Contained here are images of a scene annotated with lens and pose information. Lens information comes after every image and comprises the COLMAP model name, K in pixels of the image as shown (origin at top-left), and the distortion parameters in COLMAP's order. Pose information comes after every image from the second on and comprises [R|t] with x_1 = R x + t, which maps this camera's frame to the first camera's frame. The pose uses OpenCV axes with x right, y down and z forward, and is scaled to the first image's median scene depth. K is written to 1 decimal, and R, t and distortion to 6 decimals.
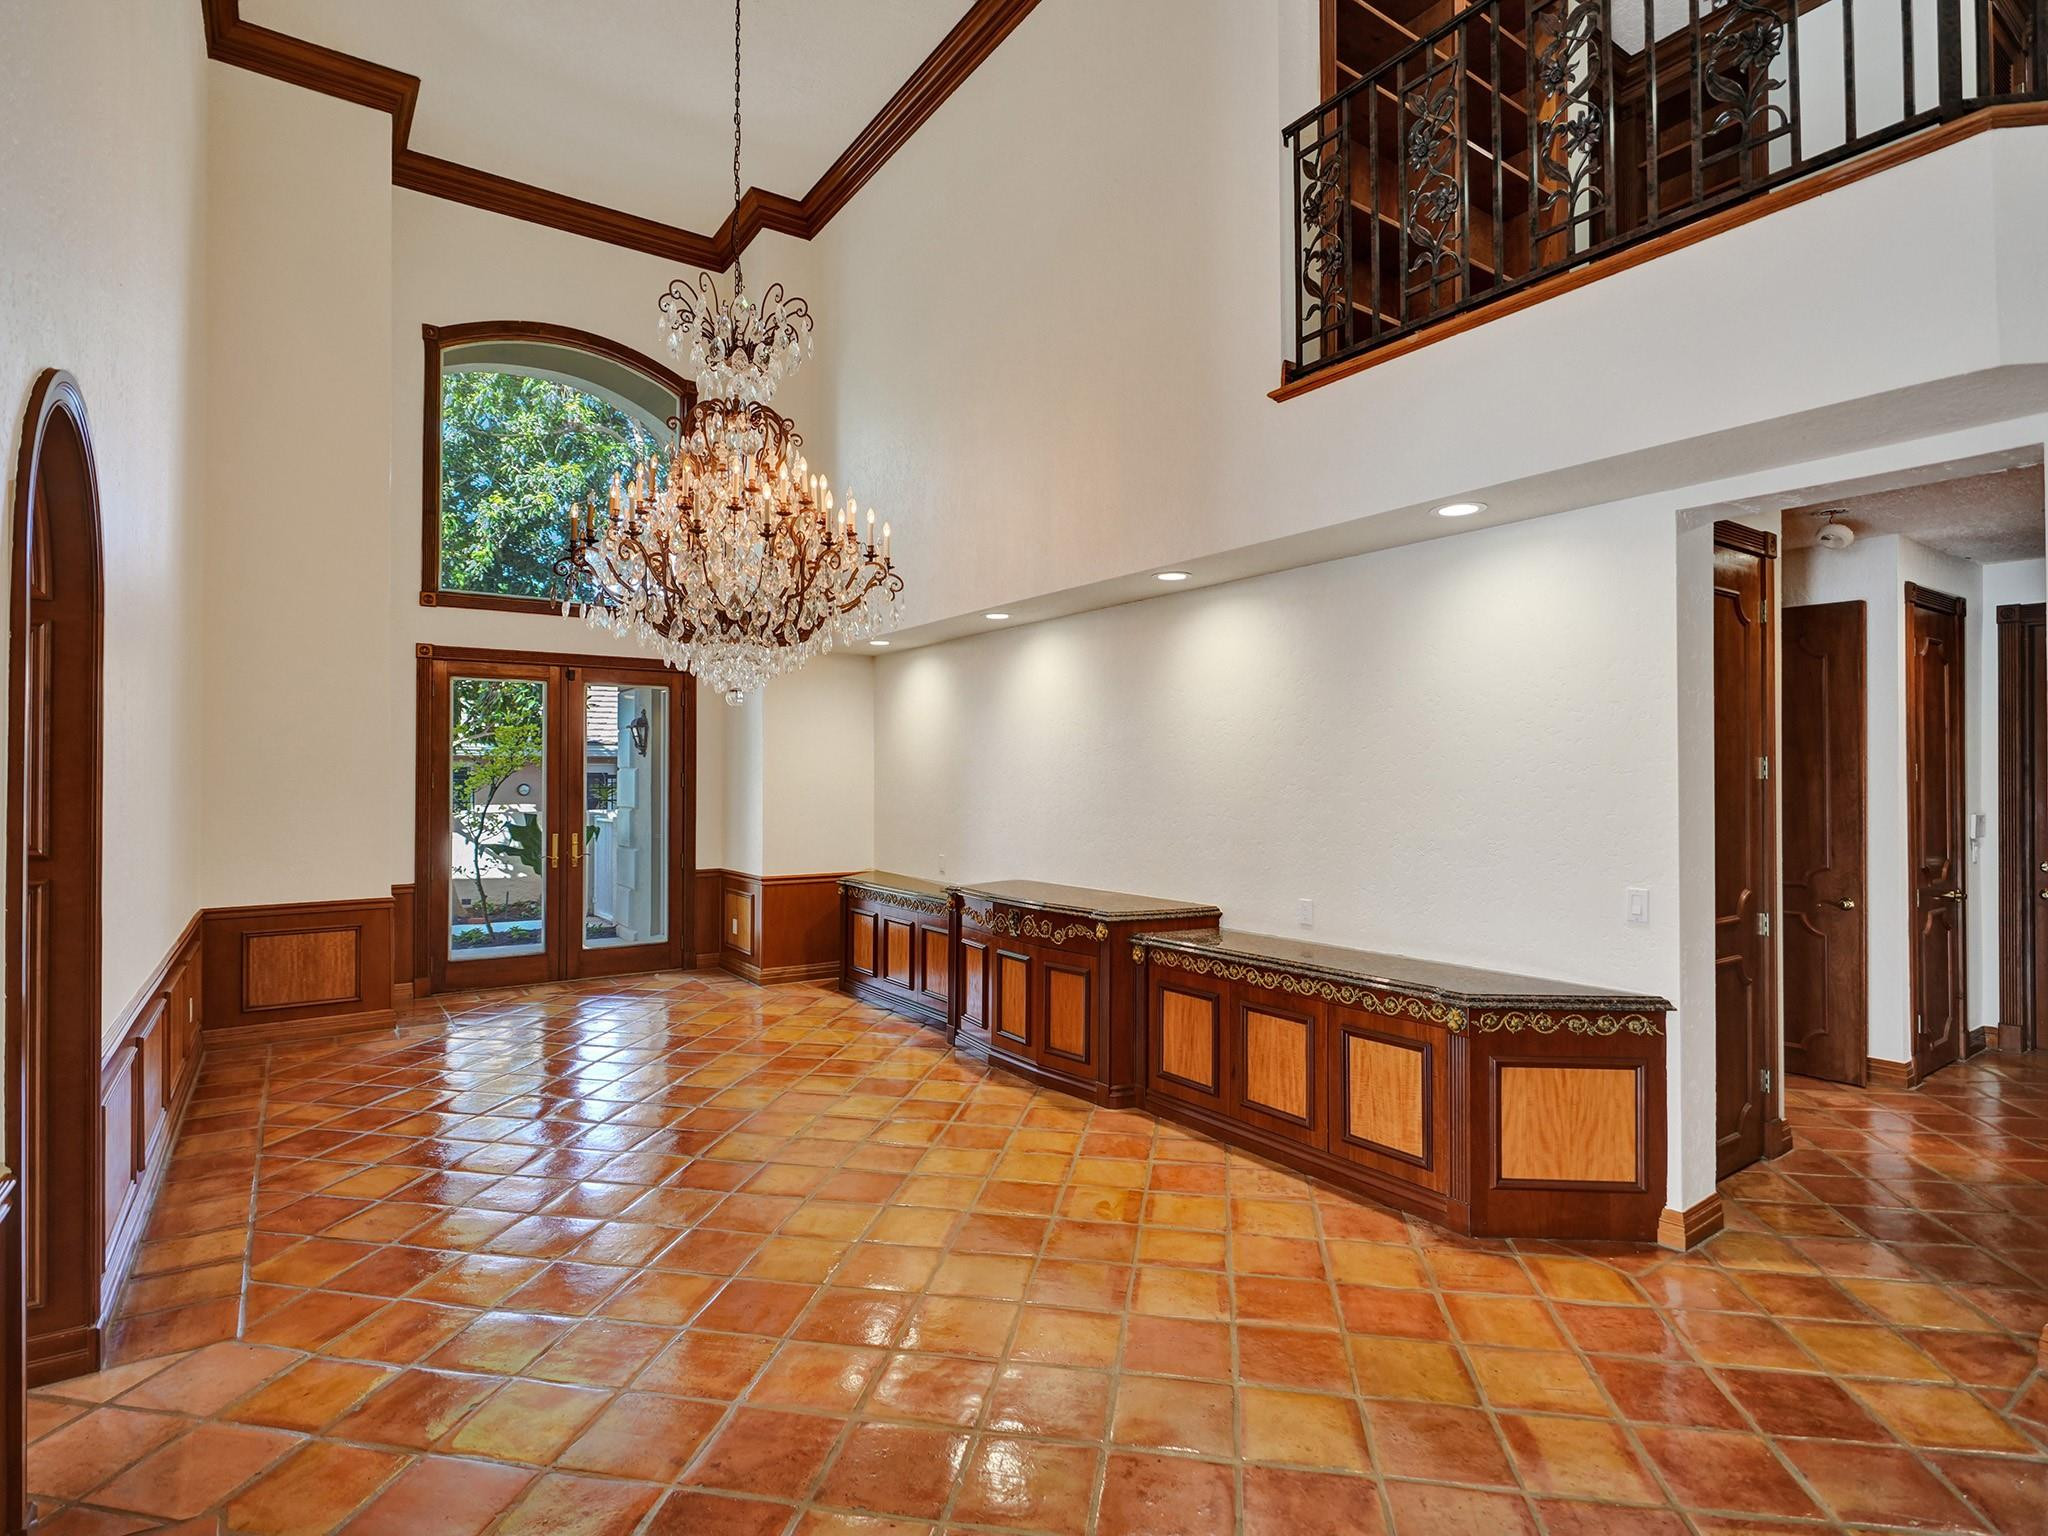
lens RADIAL K [[1027.7, 0, 1024.0], [0, 1027.7, 768.0], [0, 0, 1]] dist [-0.016637, -0.000145]
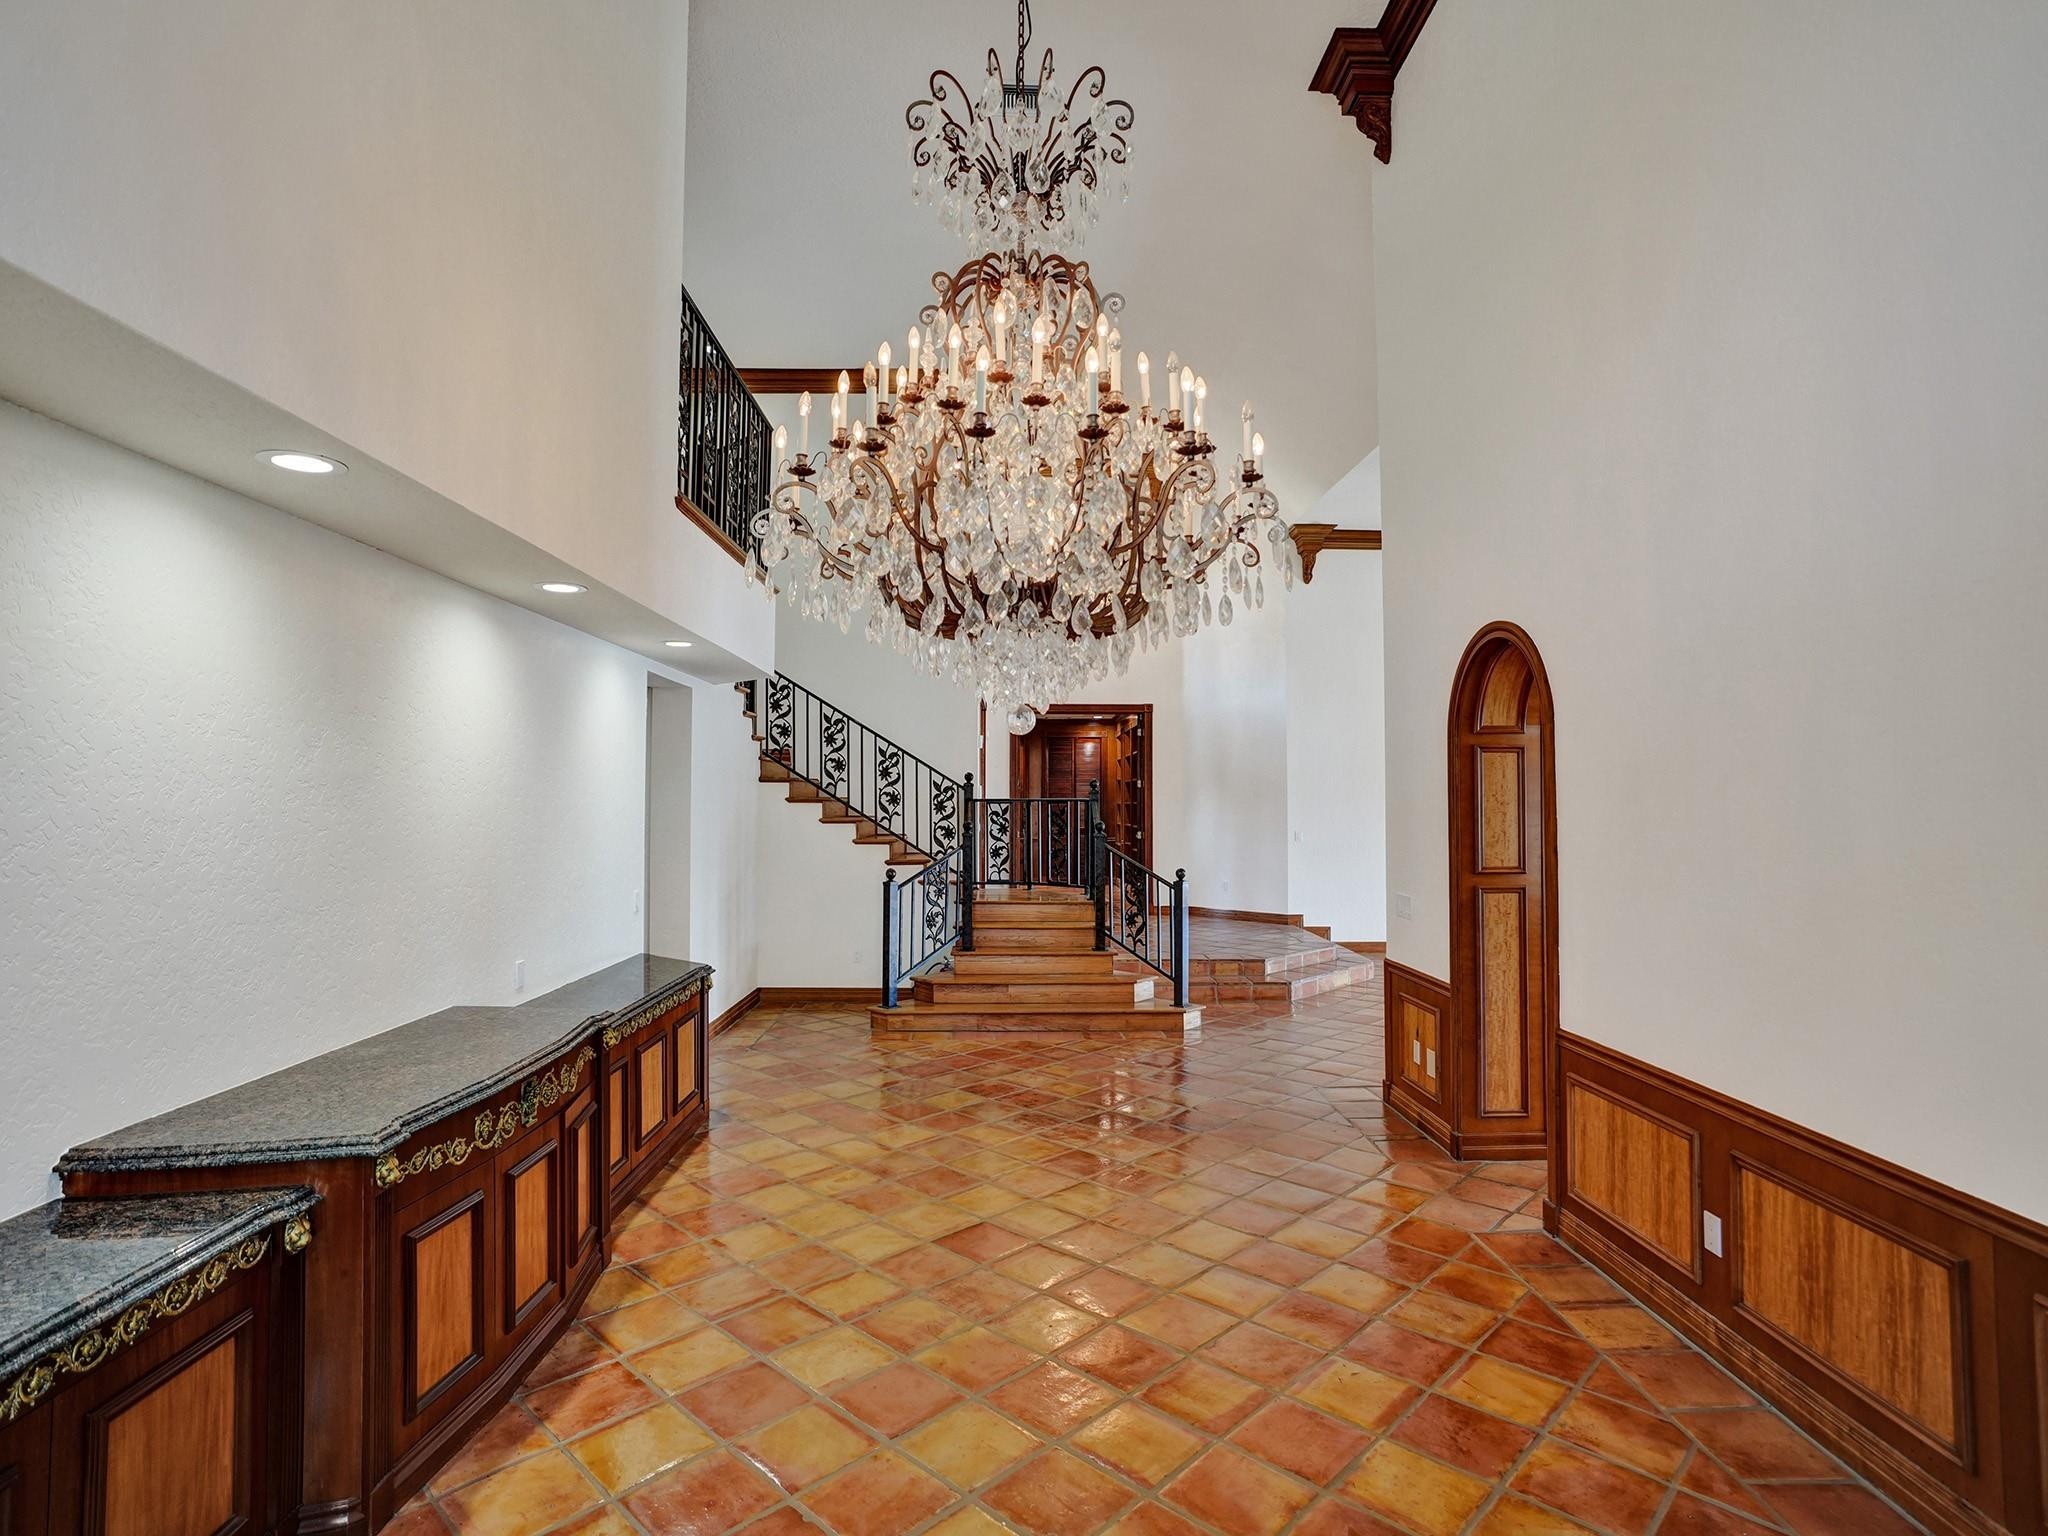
lens RADIAL K [[1058.4, 0, 1025.2], [0, 1058.4, 762.4], [0, 0, 1]] dist [-0.034757, -0.000772]
pose [[-0.828099, 0.018760, 0.560268, -0.677583], [-0.006661, 0.999040, -0.043298, -0.014382], [-0.560542, -0.039587, -0.827179, 1.608394]]
